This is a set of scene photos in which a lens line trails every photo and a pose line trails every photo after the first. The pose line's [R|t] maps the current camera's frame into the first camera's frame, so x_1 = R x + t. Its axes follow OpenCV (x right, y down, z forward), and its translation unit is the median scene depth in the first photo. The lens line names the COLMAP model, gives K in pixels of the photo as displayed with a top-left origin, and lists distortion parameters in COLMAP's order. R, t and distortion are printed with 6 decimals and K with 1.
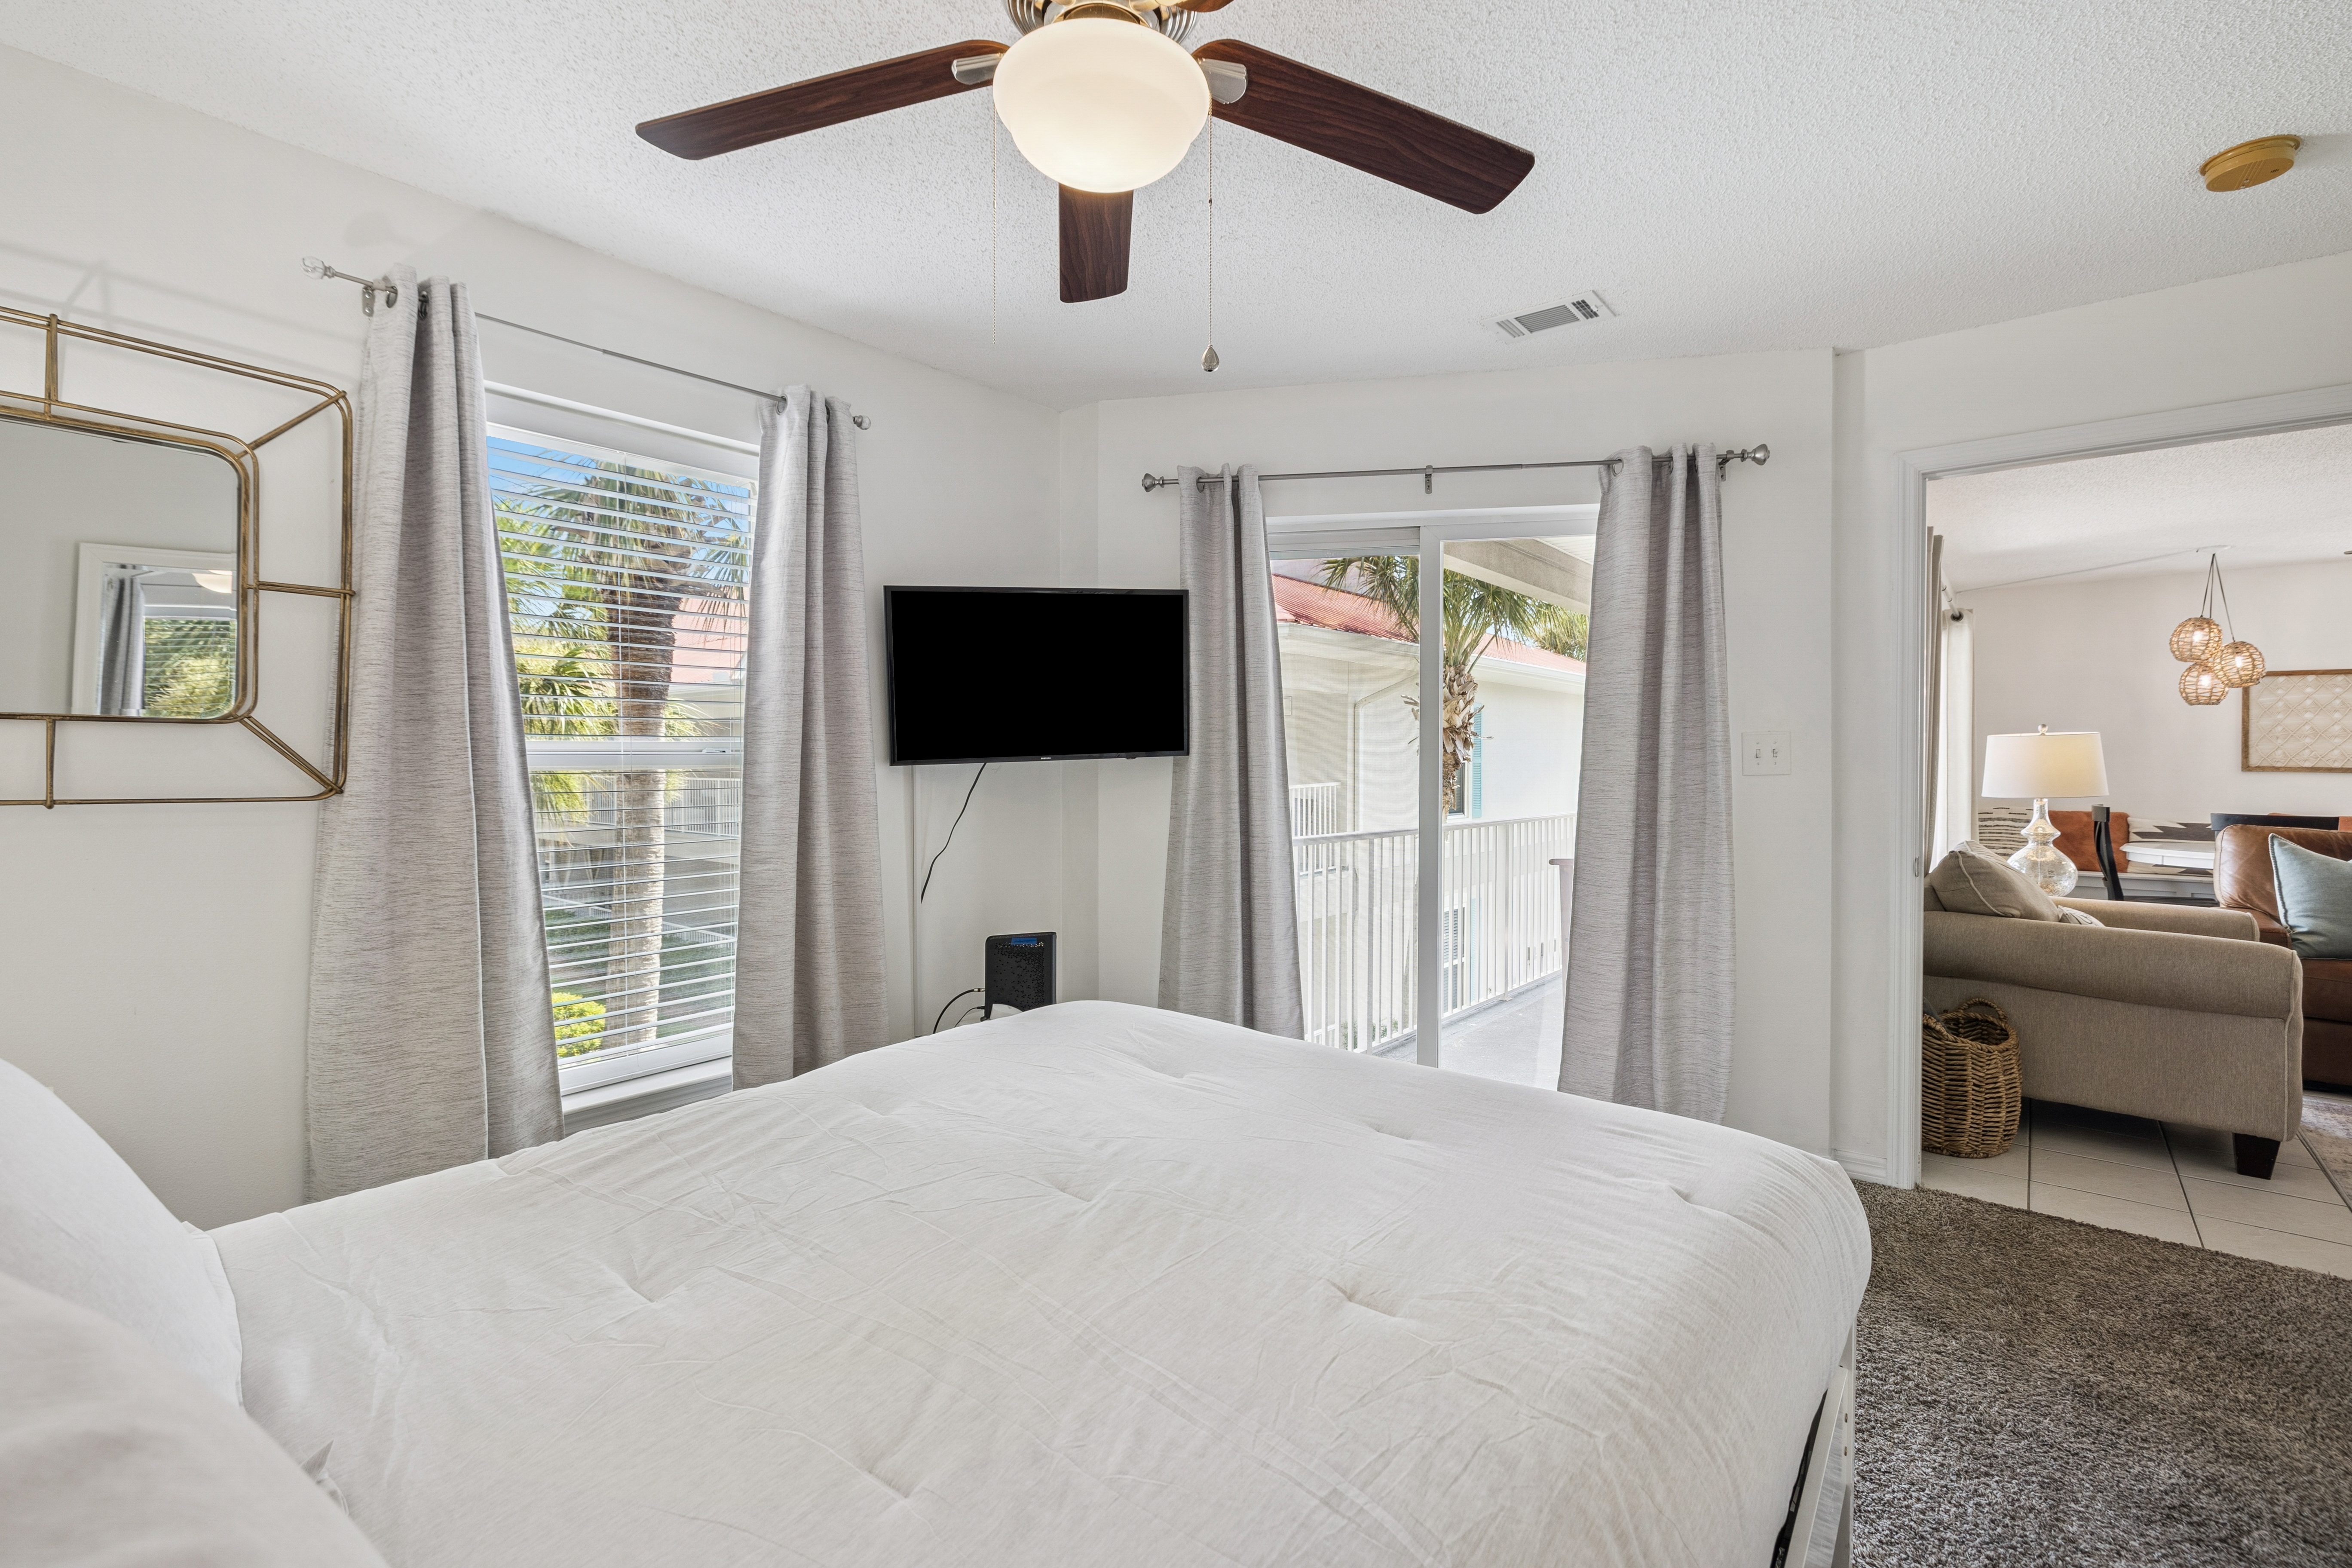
lens RADIAL K [[1067.2, 0, 1179.7], [0, 1067.2, 766.9], [0, 0, 1]] dist [-0.001376, -0.000812]
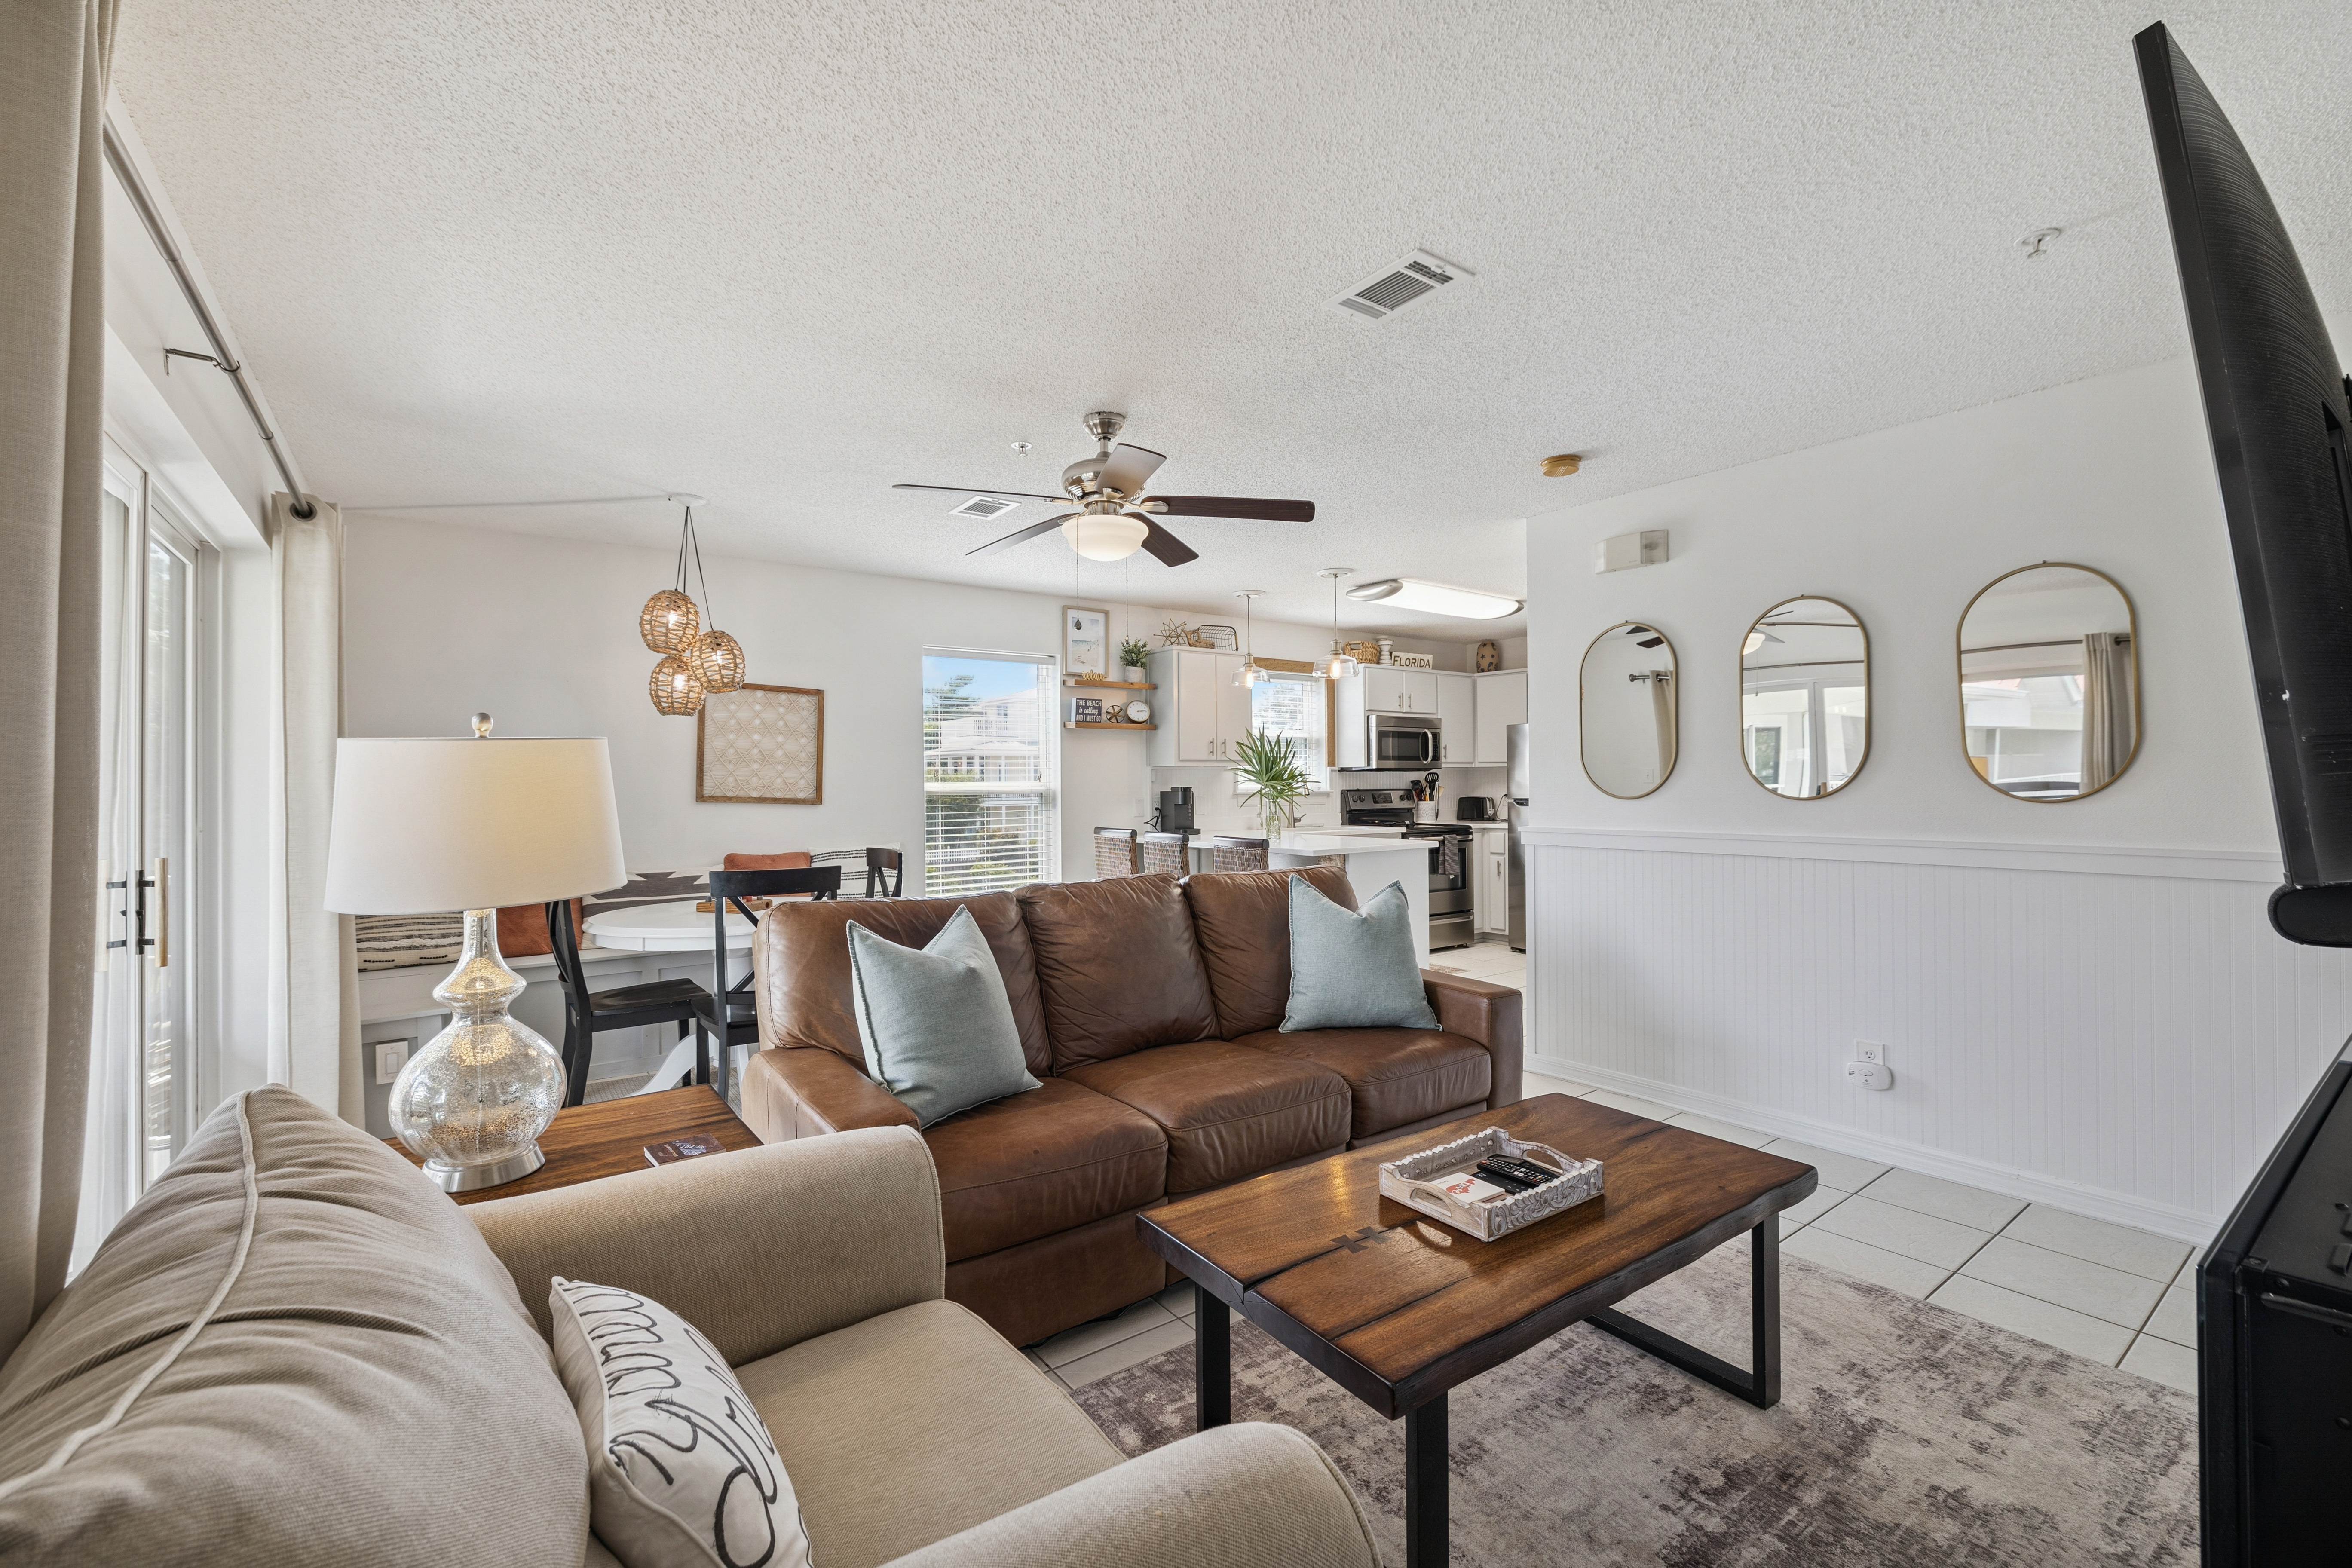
lens RADIAL K [[983.8, 0, 1175.8], [0, 983.8, 773.0], [0, 0, 1]] dist [0.001352, -0.000311]
pose [[0.248477, 0.008479, 0.968601, 0.398809], [0.006744, 0.999922, -0.010483, -0.008907], [-0.968614, 0.009137, 0.248400, 0.507209]]
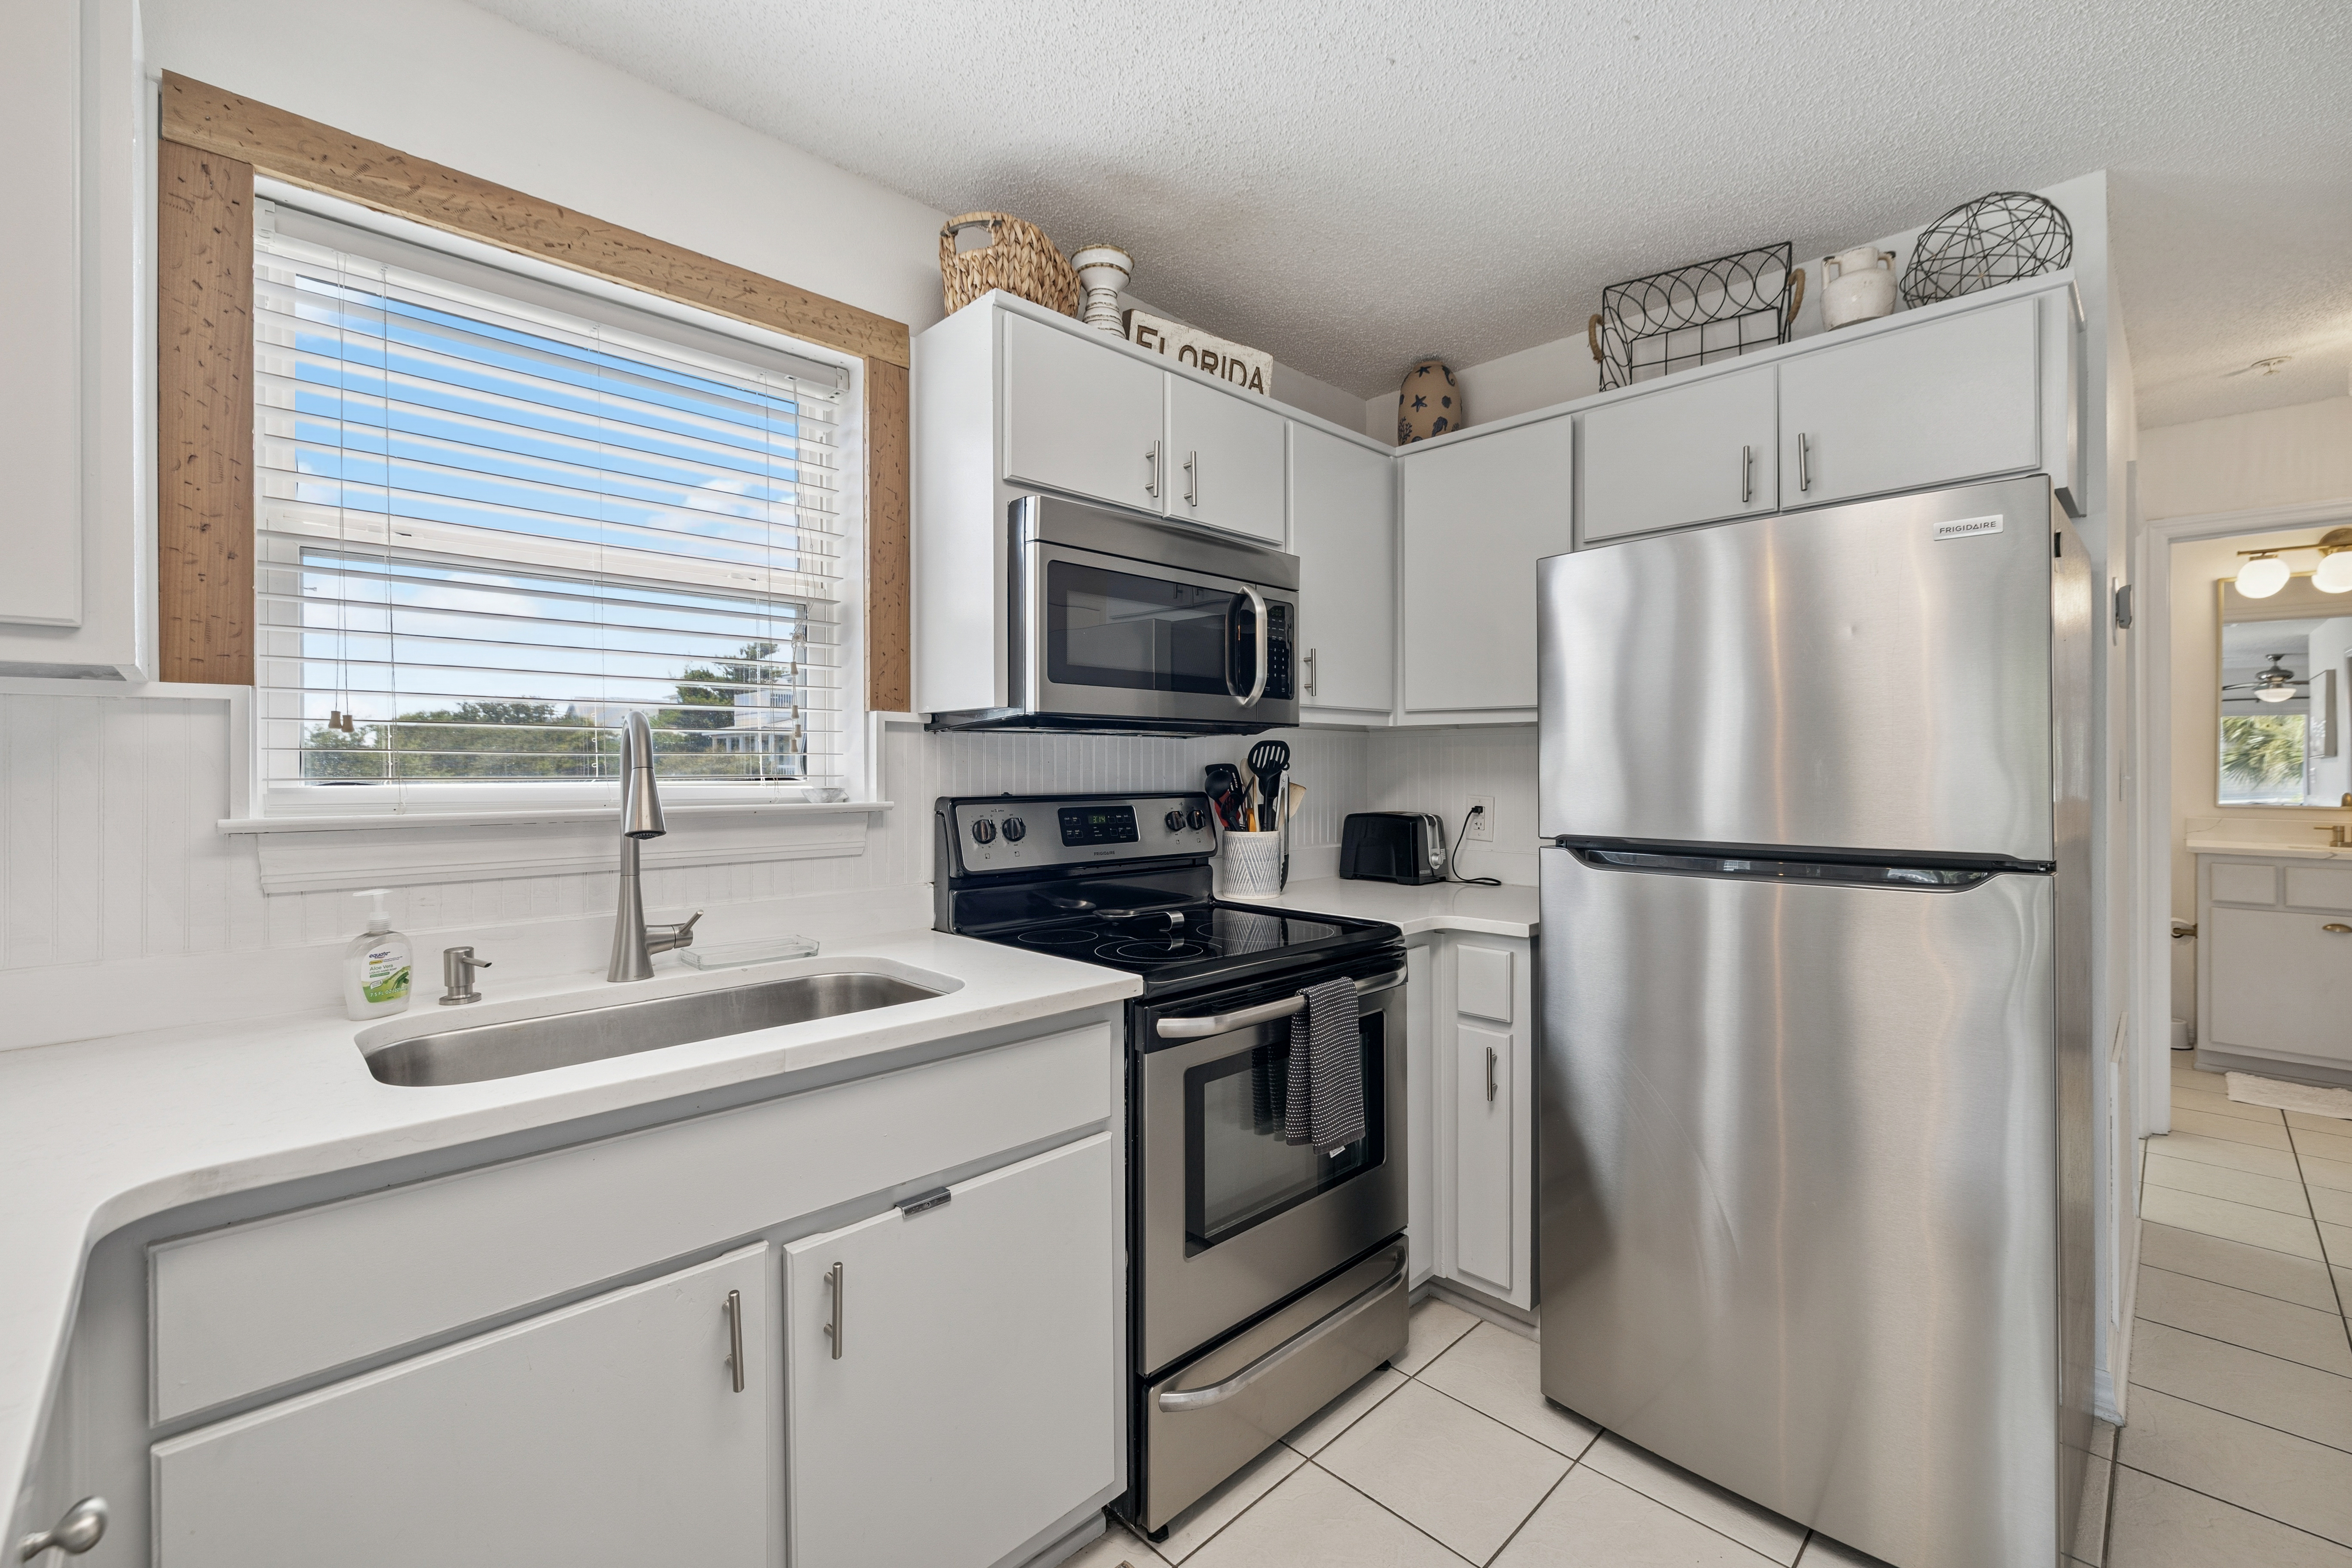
lens RADIAL K [[983.8, 0, 1175.0], [0, 983.8, 770.4], [0, 0, 1]] dist [0.001352, -0.000311]
pose [[0.112709, -0.003563, 0.993622, 1.353665], [0.000817, 0.999994, 0.003493, -0.009832], [-0.993628, 0.000418, 0.112711, 0.494560]]
